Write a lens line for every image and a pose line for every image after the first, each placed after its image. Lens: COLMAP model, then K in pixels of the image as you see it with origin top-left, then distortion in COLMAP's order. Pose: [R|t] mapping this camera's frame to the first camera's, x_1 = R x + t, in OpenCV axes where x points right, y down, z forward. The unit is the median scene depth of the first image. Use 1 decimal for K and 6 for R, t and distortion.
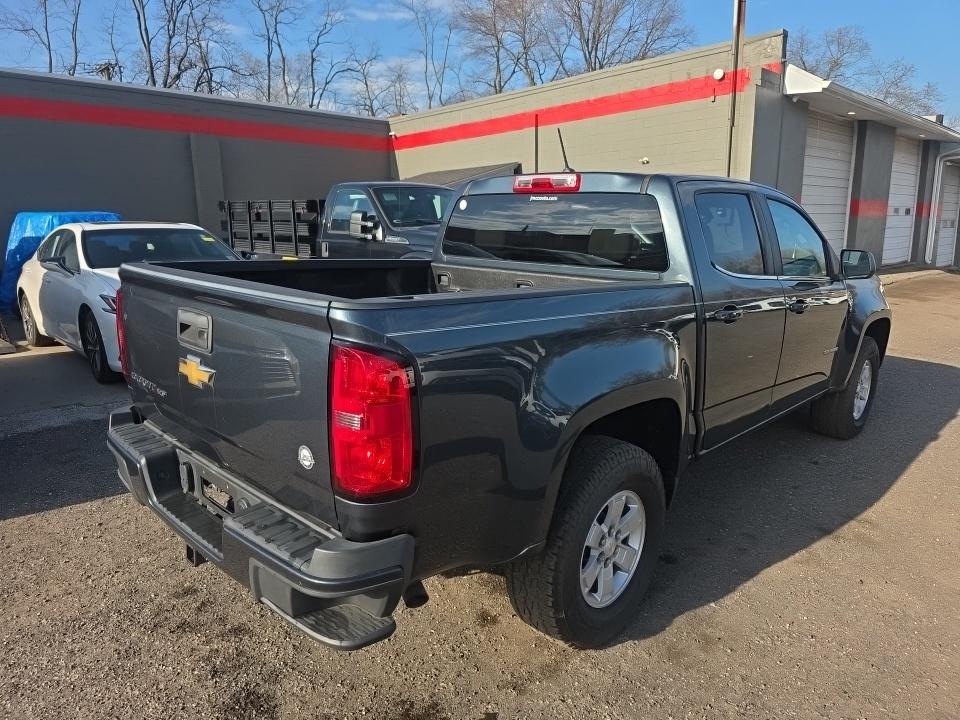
lens RADIAL K [[672.9, 0, 486.0], [0, 672.9, 359.9], [0, 0, 1]] dist [0.054365, -0.047513]
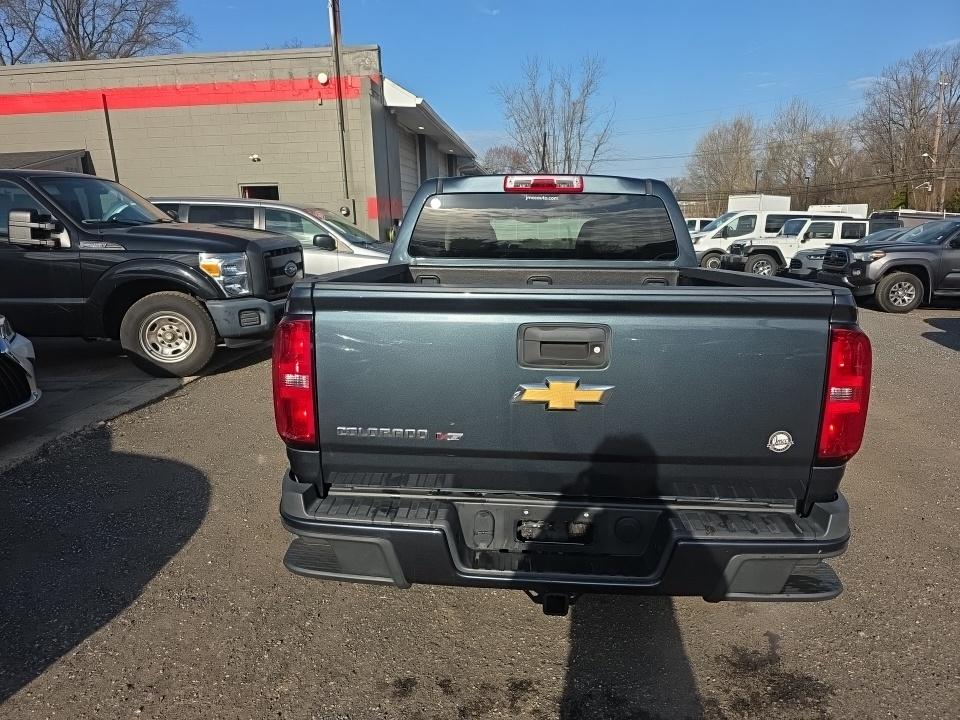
lens RADIAL K [[672.9, 0, 486.0], [0, 672.9, 359.9], [0, 0, 1]] dist [0.054365, -0.047513]
pose [[0.748291, -0.143729, 0.647613, -0.316757], [0.143214, 0.988226, 0.053845, -0.026063], [-0.647727, 0.052456, 0.760065, 0.119540]]
